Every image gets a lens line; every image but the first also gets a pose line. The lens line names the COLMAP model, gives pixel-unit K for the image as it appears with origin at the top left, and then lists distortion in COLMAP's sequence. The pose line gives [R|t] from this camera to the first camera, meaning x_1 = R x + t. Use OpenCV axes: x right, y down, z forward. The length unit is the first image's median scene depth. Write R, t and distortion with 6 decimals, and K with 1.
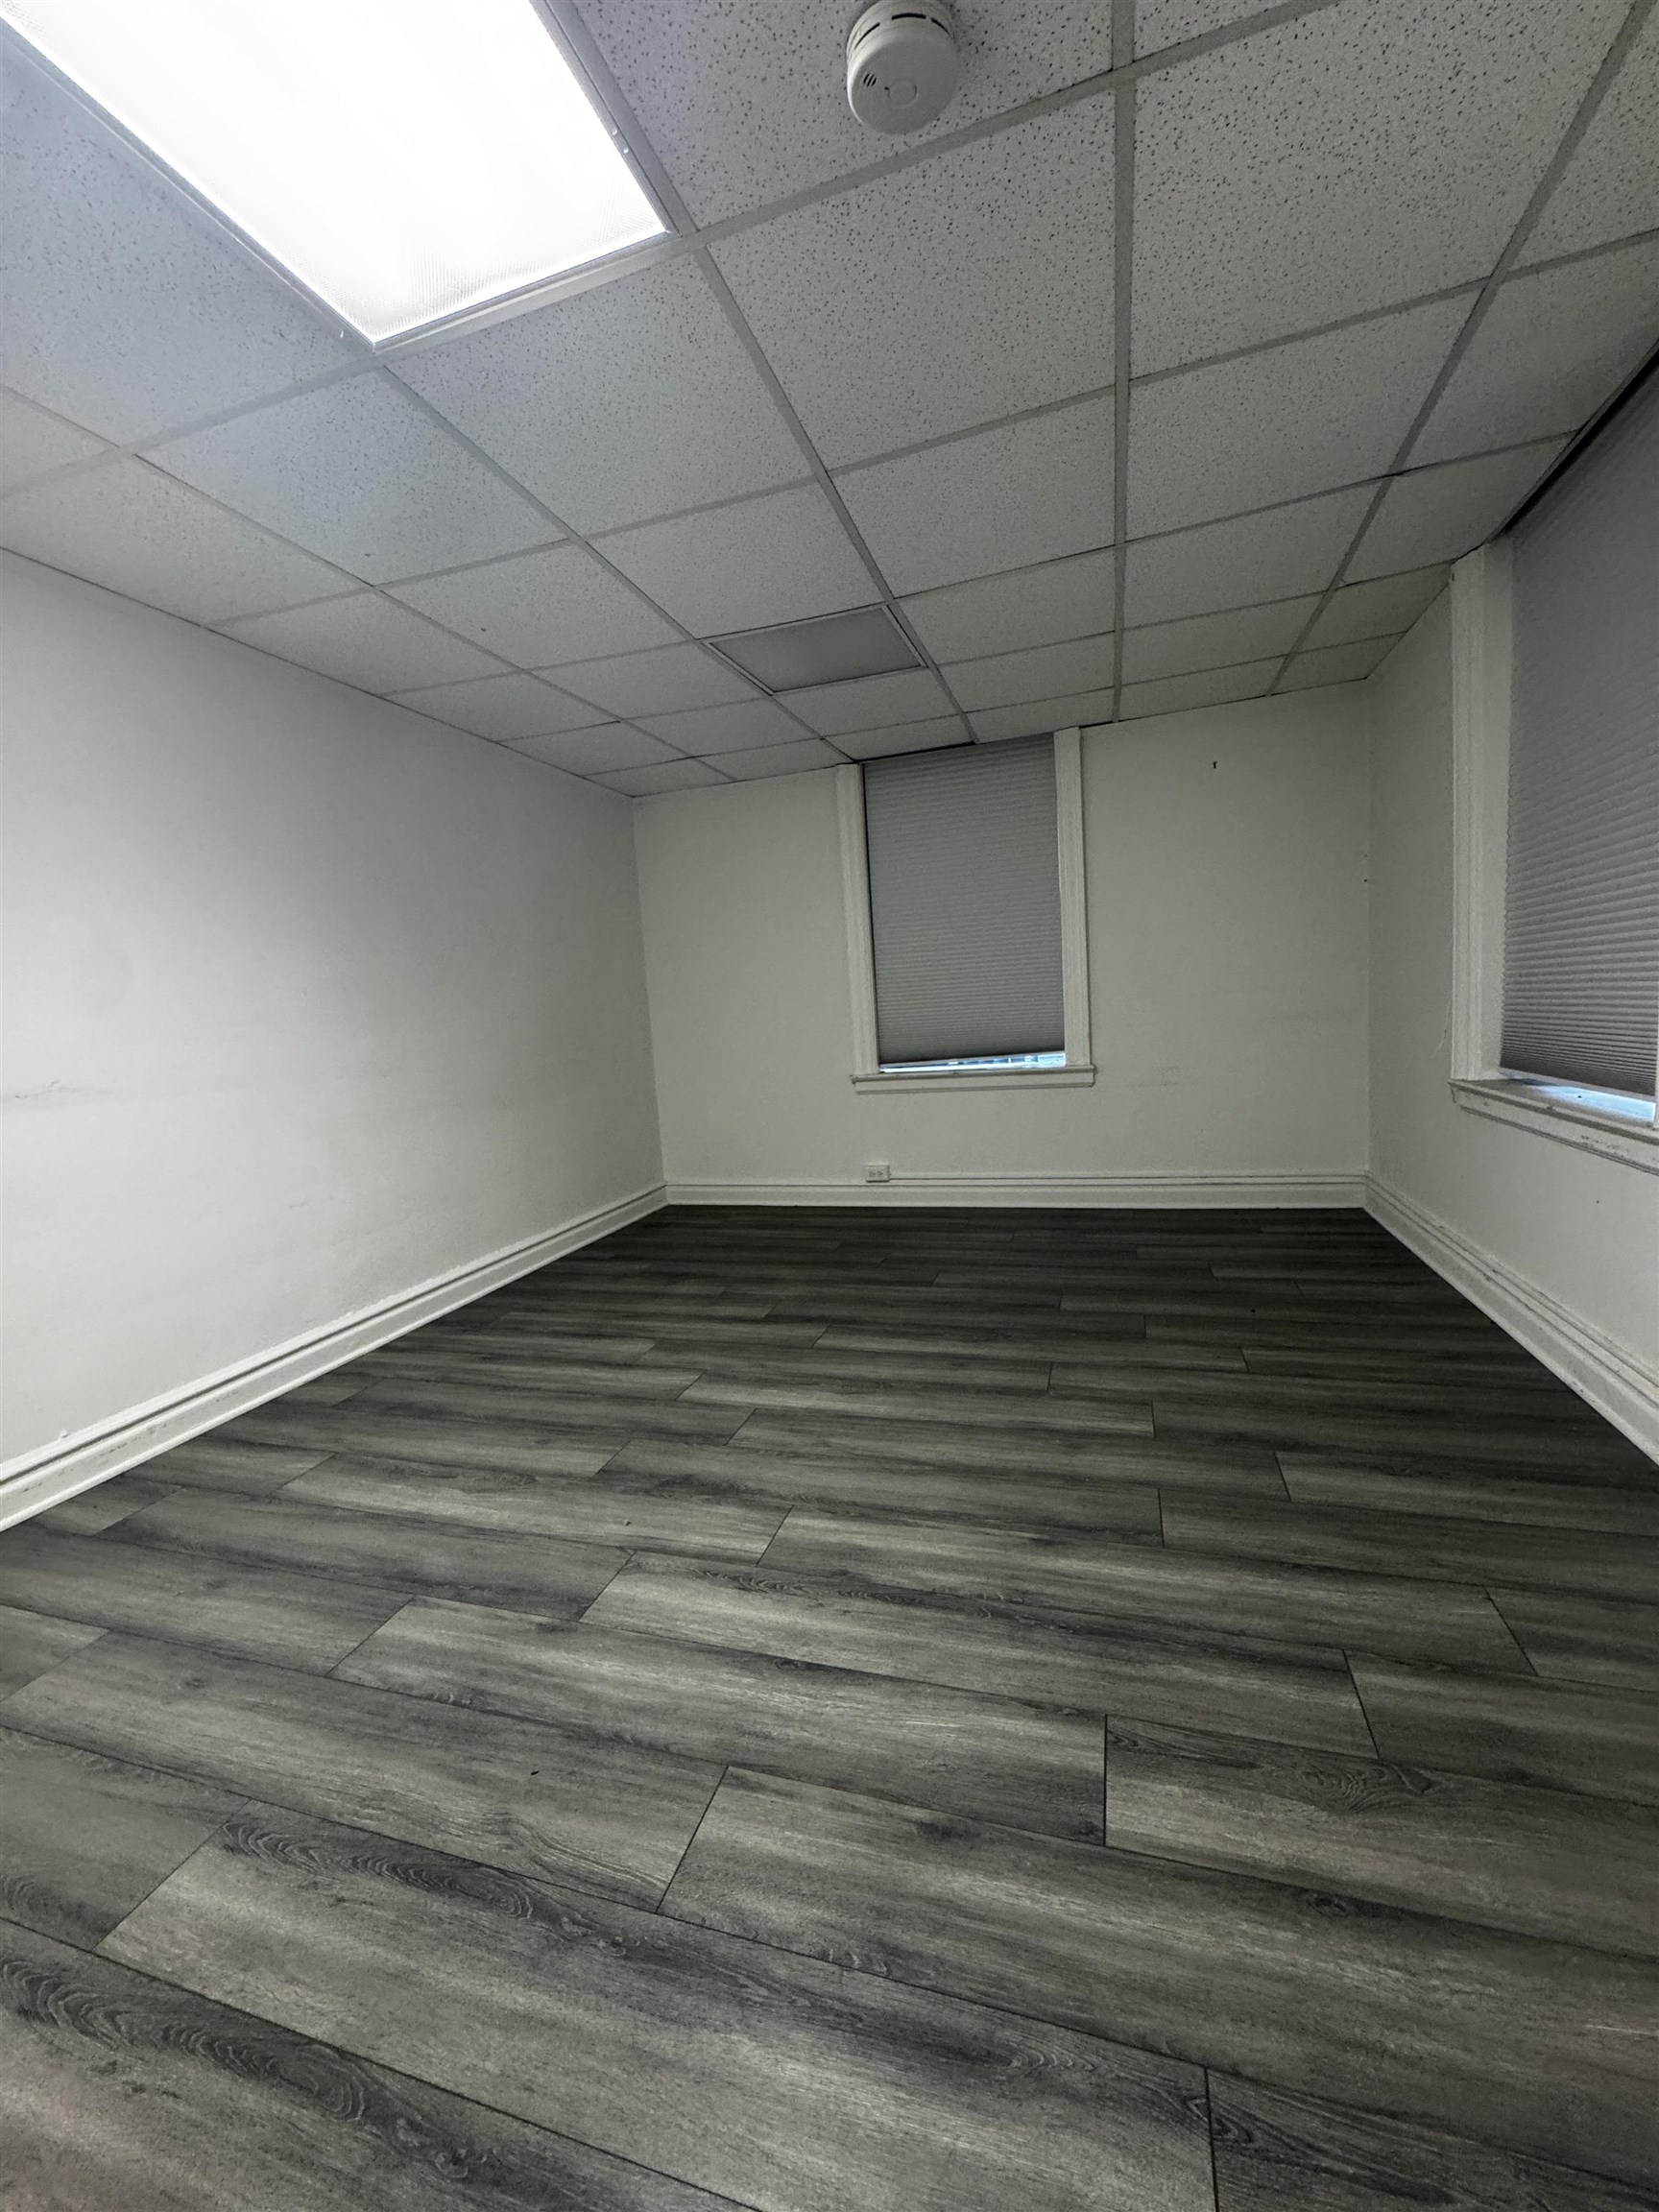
lens RADIAL K [[884.4, 0, 829.5], [0, 884.4, 1106.0], [0, 0, 1]] dist [-0.000812, -0.000147]
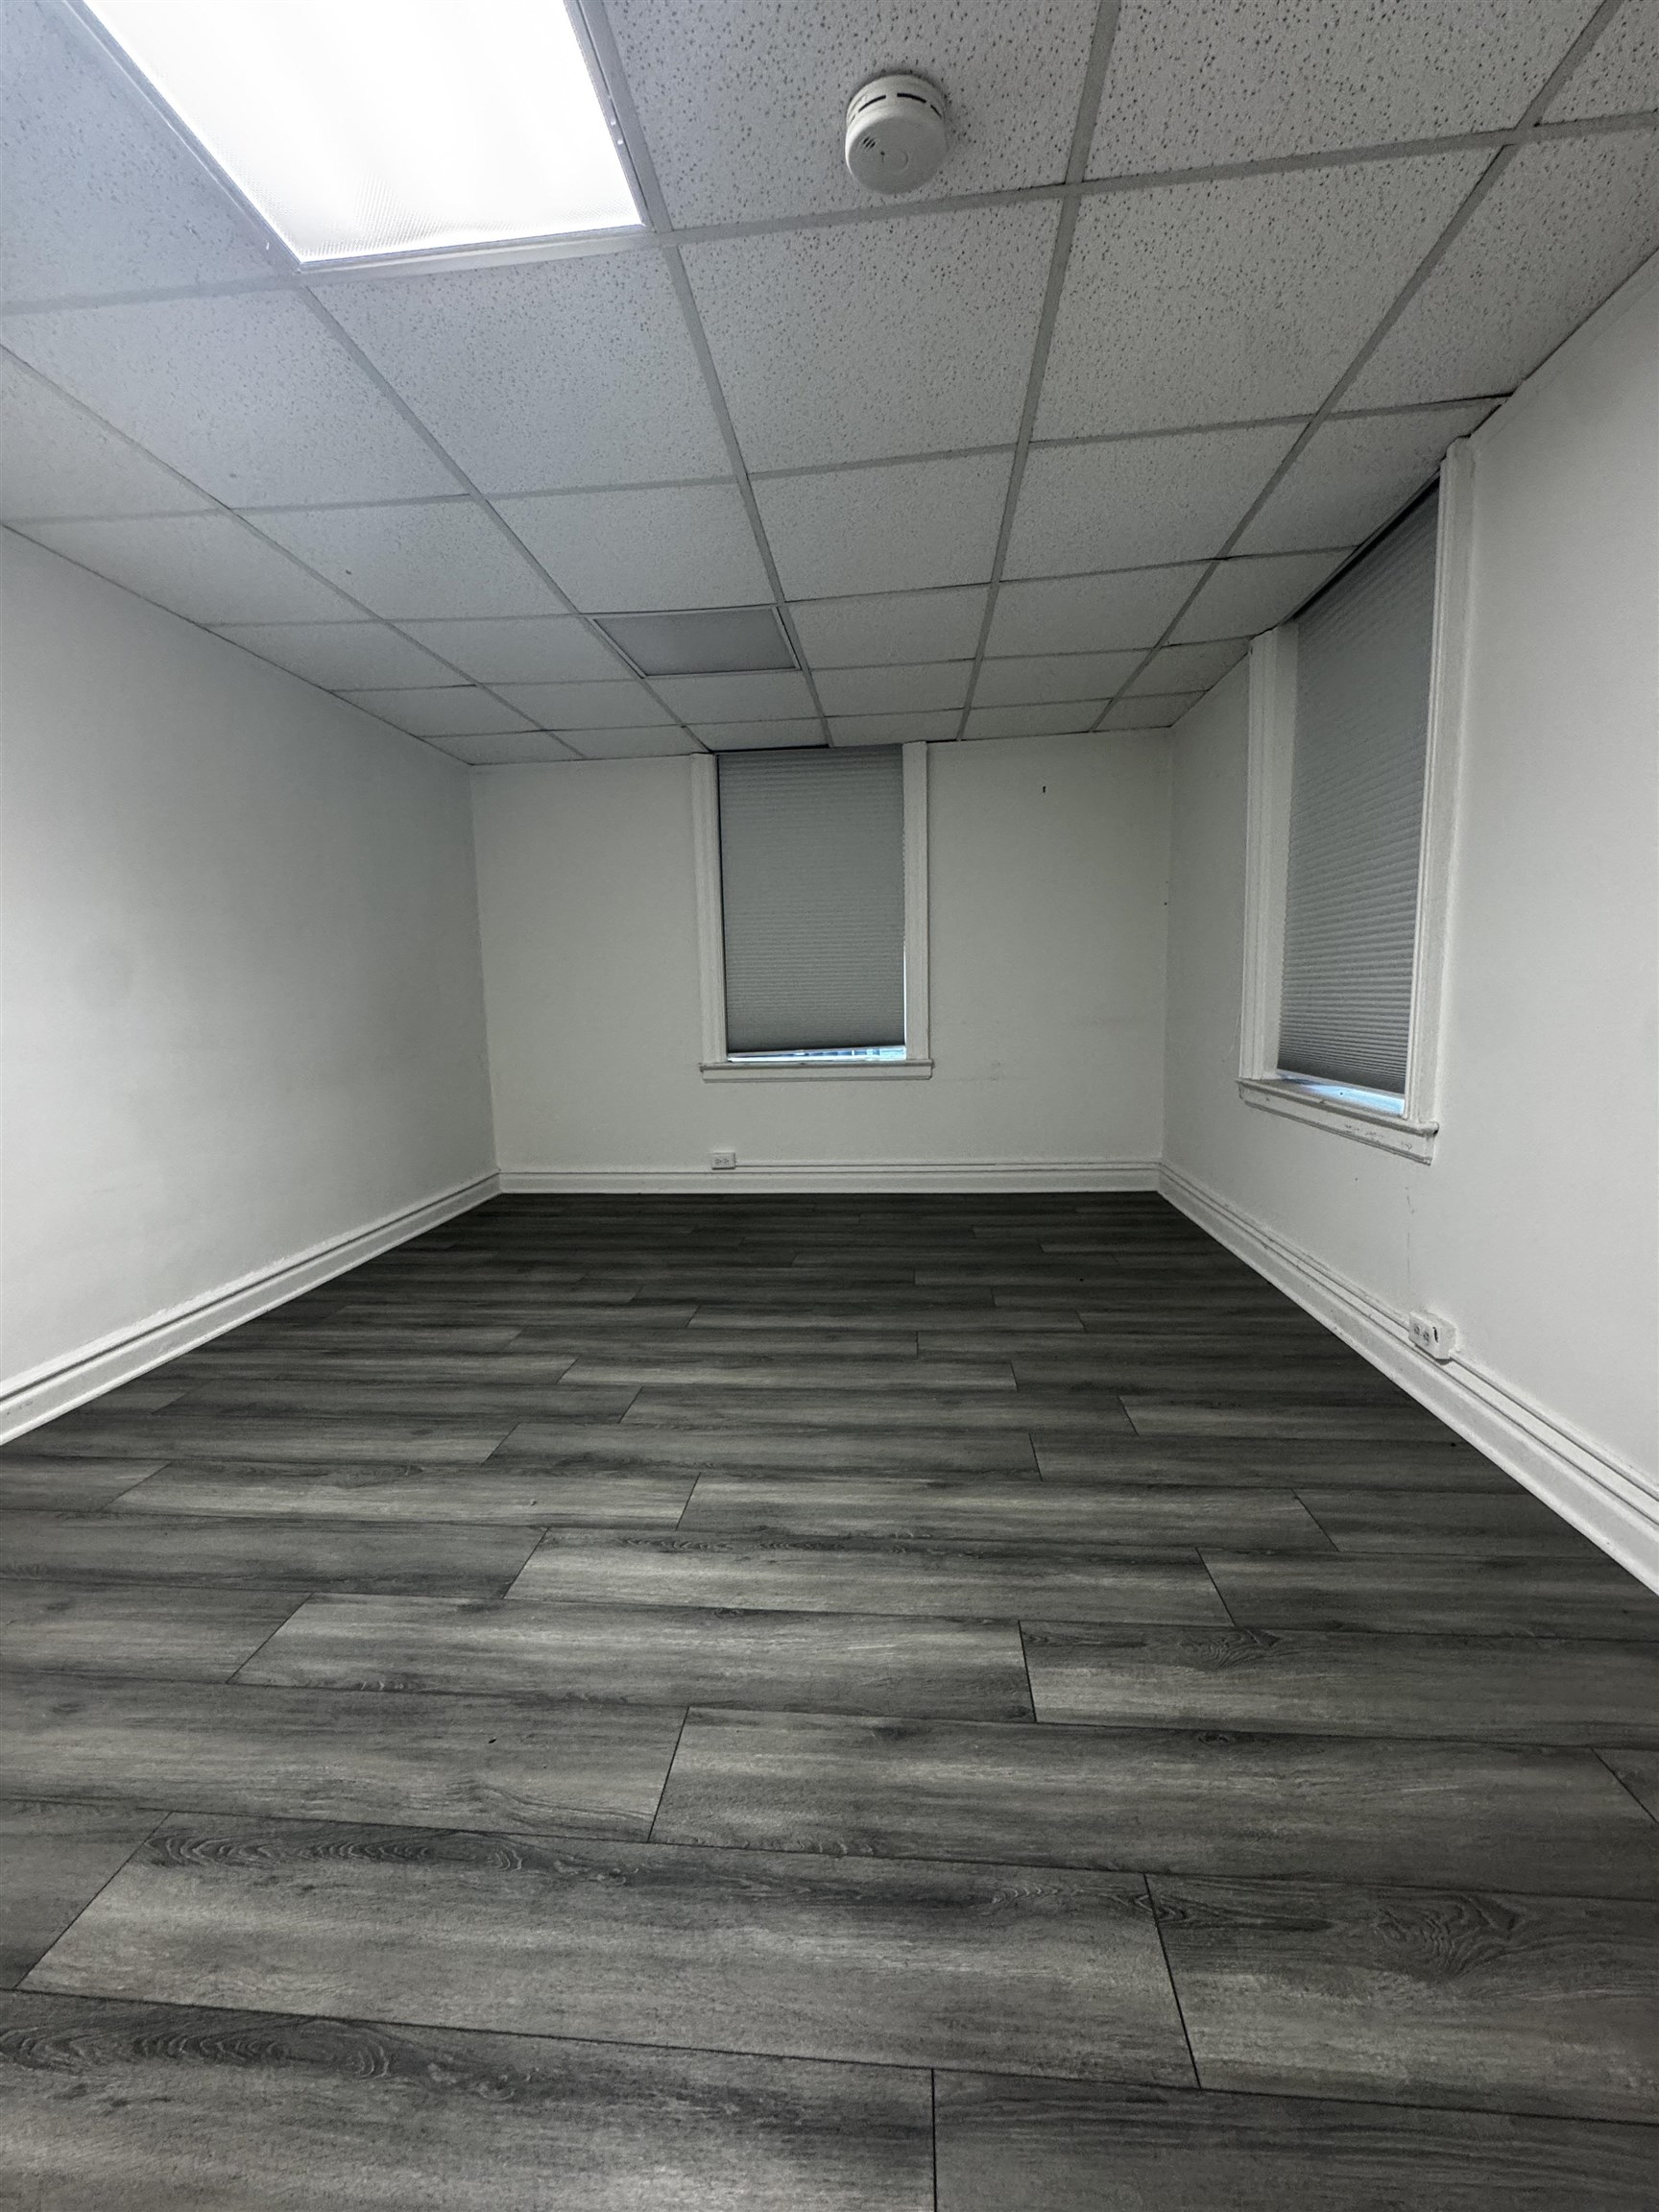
lens RADIAL K [[884.4, 0, 829.5], [0, 884.4, 1106.0], [0, 0, 1]] dist [-0.000812, -0.000147]
pose [[0.974947, 0.015782, 0.221878, -0.167983], [-0.017359, 0.999836, 0.005158, 0.019281], [-0.221760, -0.008881, 0.975061, -0.048662]]
